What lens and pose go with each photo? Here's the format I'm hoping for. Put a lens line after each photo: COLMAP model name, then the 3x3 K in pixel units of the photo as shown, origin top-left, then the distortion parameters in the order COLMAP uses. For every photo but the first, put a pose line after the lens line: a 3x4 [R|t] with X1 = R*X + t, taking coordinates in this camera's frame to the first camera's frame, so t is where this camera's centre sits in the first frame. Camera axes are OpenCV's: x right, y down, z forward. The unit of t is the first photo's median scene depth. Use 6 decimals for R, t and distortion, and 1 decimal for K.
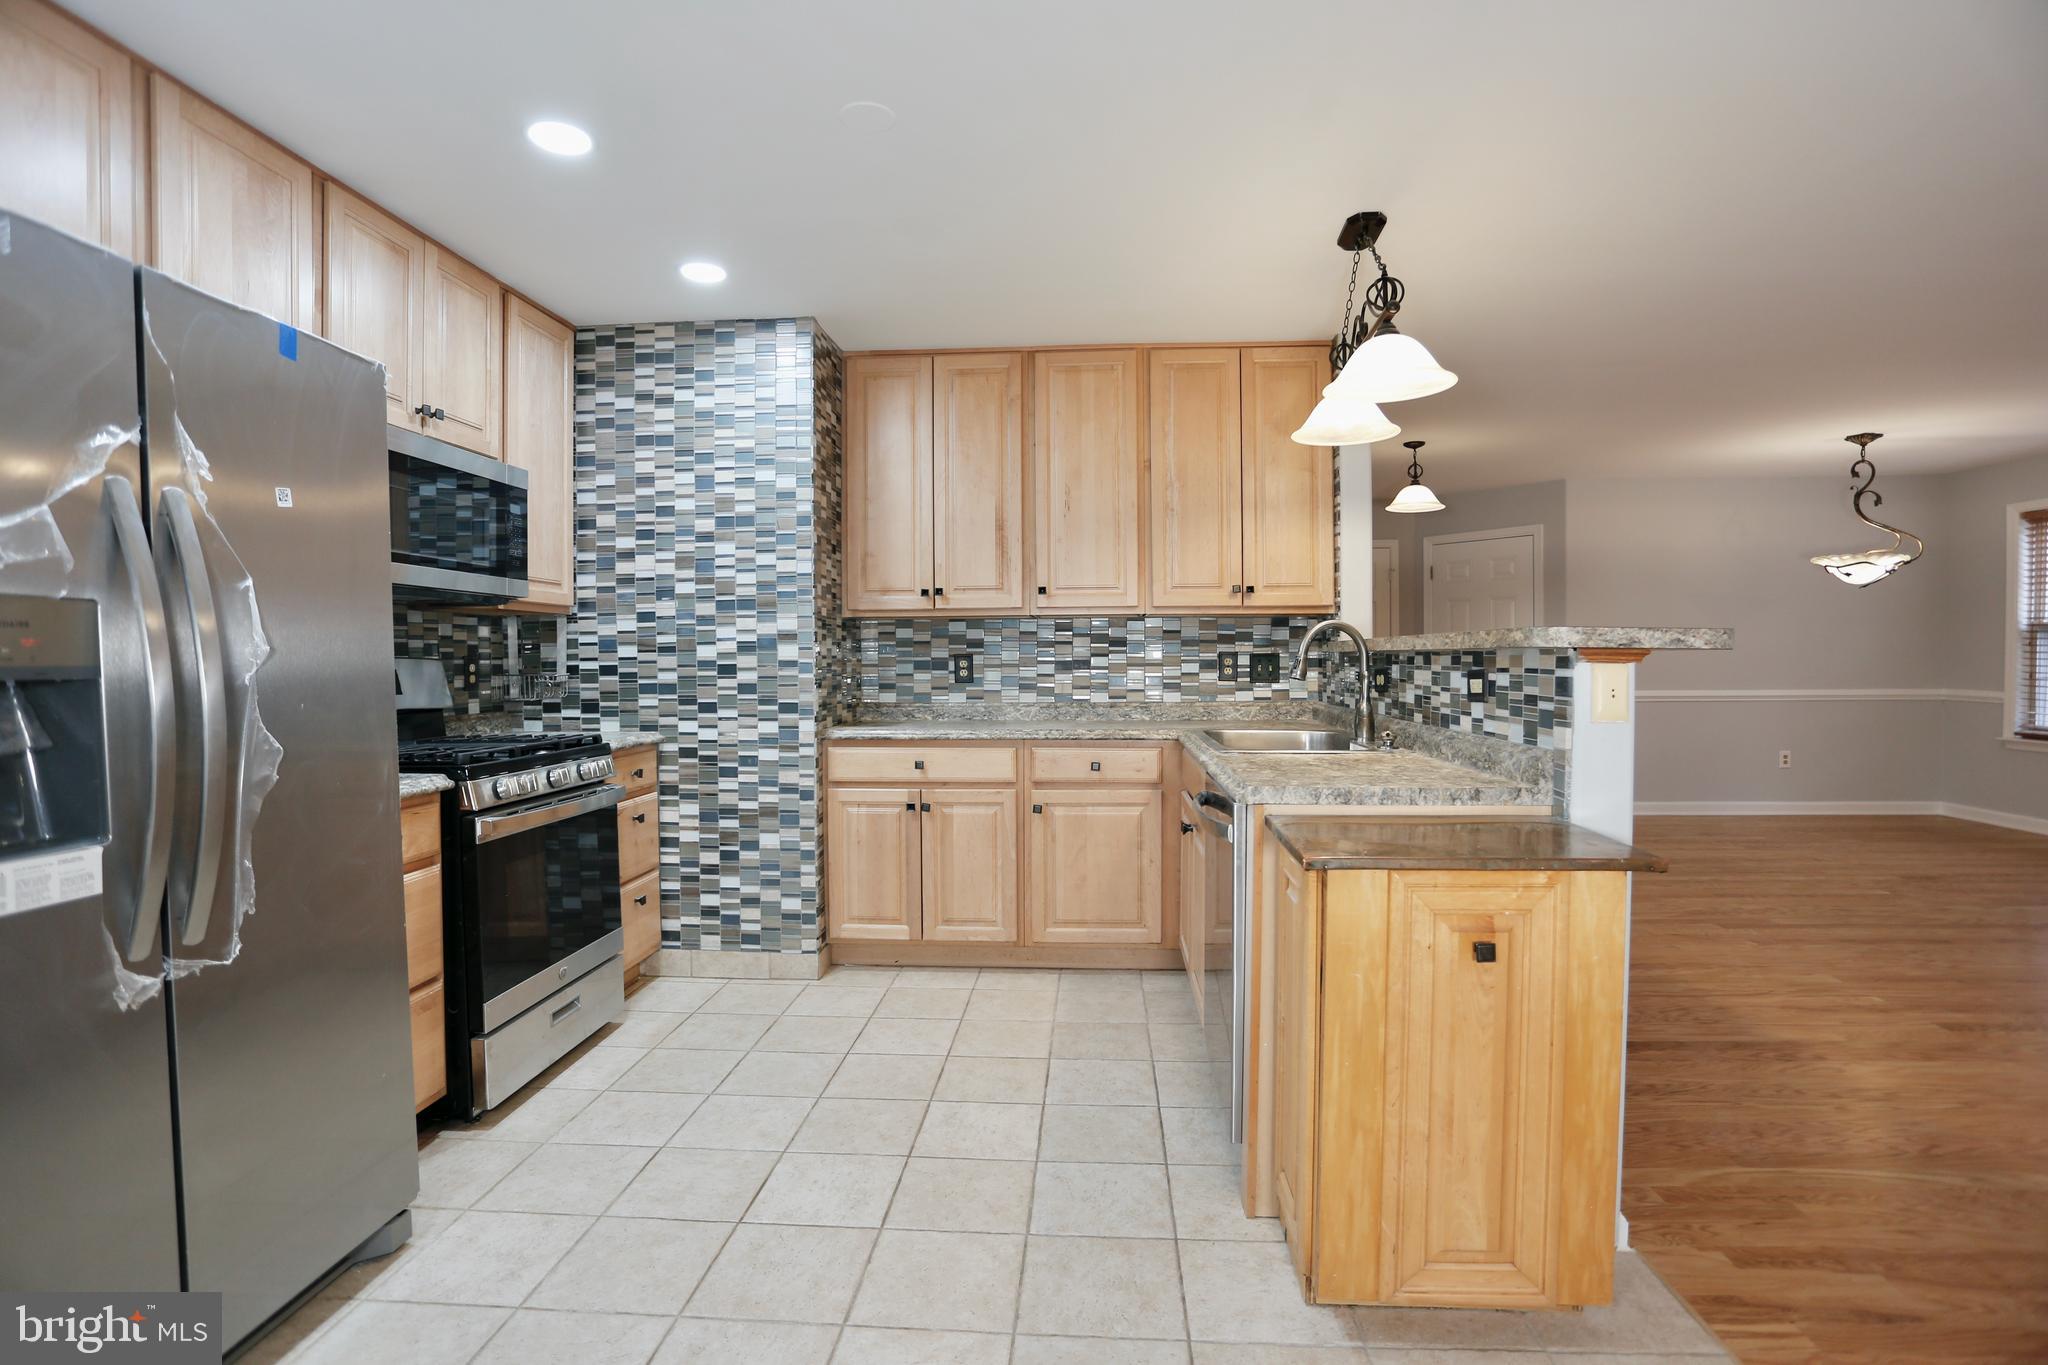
lens RADIAL K [[1002.8, 0, 1030.3], [0, 1002.8, 681.3], [0, 0, 1]] dist [-0.066488, 0.026218]
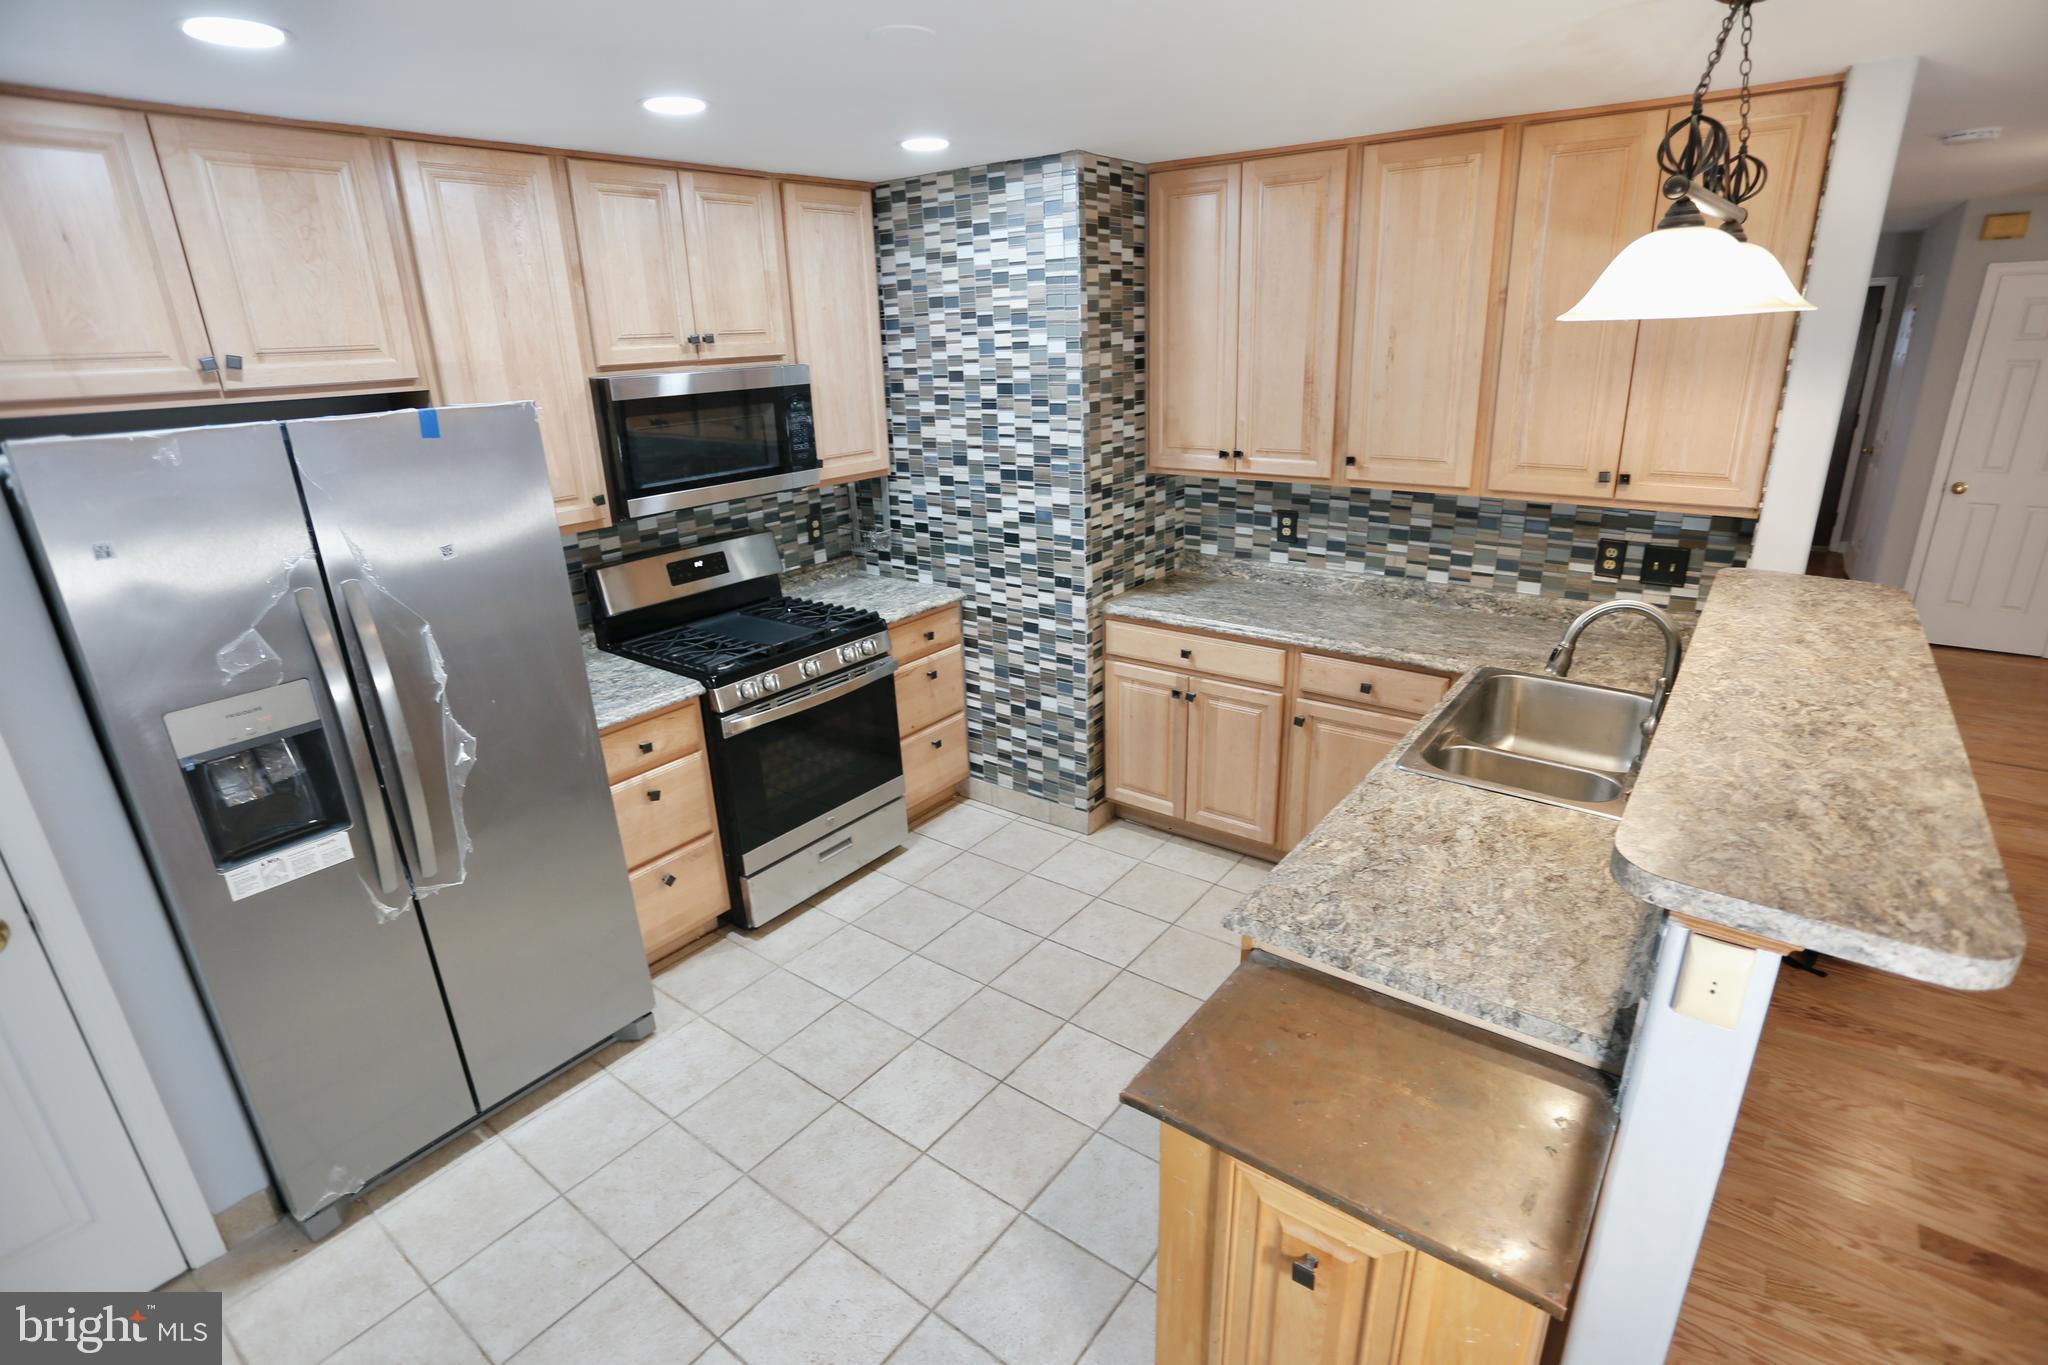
lens RADIAL K [[1002.8, 0, 1020.2], [0, 1002.8, 683.9], [0, 0, 1]] dist [-0.066488, 0.026218]
pose [[0.833885, 0.160302, -0.528147, 0.266889], [0.018278, 0.948350, 0.316700, -0.194529], [0.551636, -0.273744, 0.787884, 0.159015]]
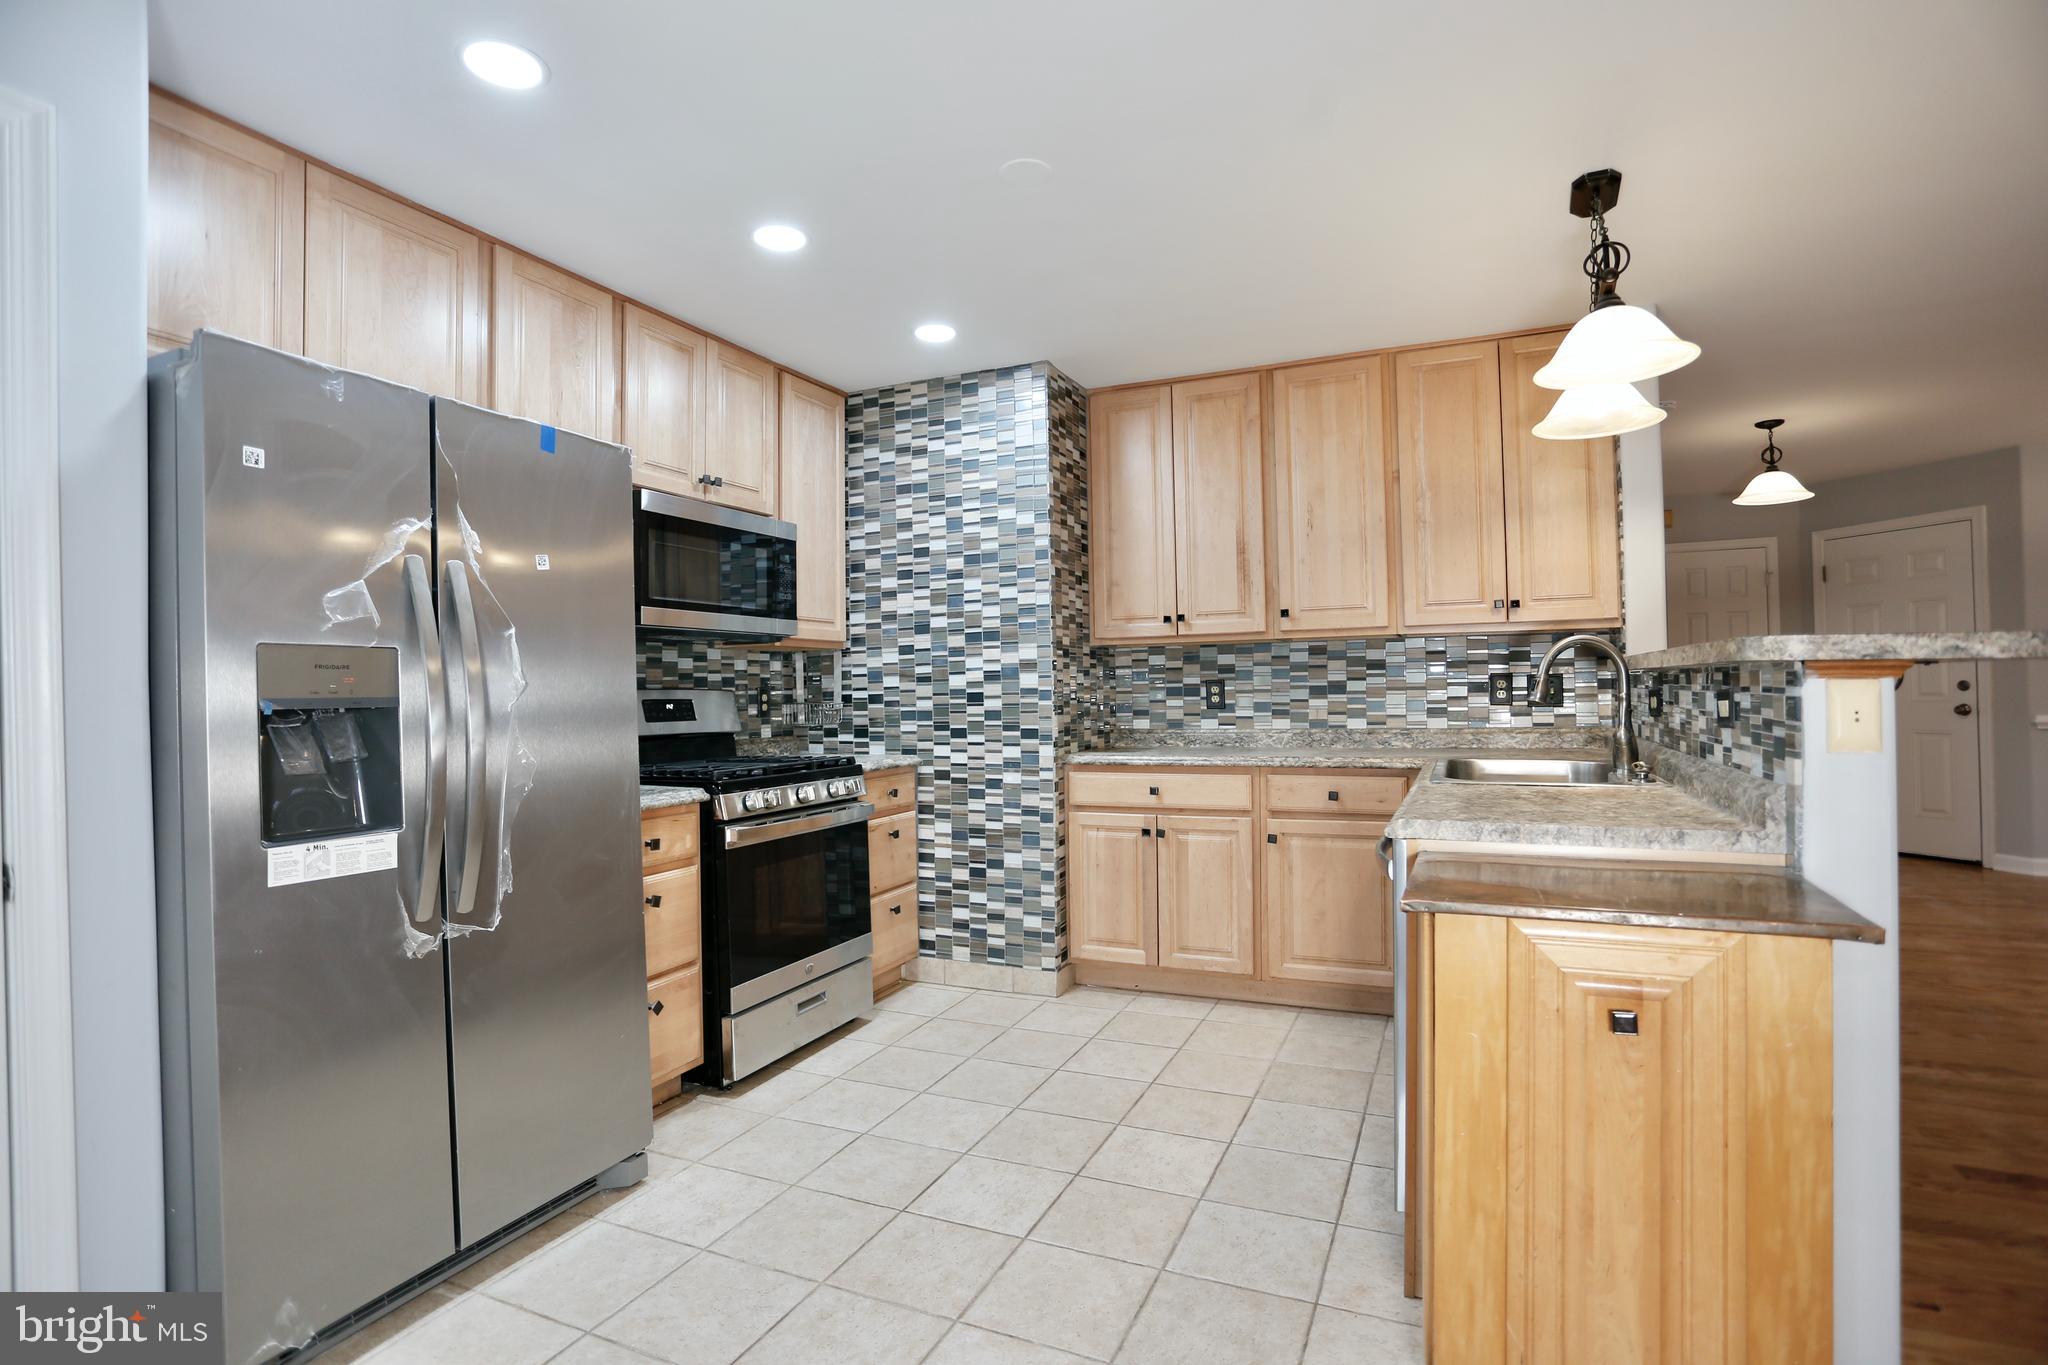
lens RADIAL K [[1002.8, 0, 1022.6], [0, 1002.8, 680.1], [0, 0, 1]] dist [-0.066488, 0.026218]
pose [[0.936817, -0.014130, -0.349536, 0.119199], [0.004187, 0.999565, -0.029185, 0.001428], [0.349796, 0.025878, 0.936468, 0.011437]]
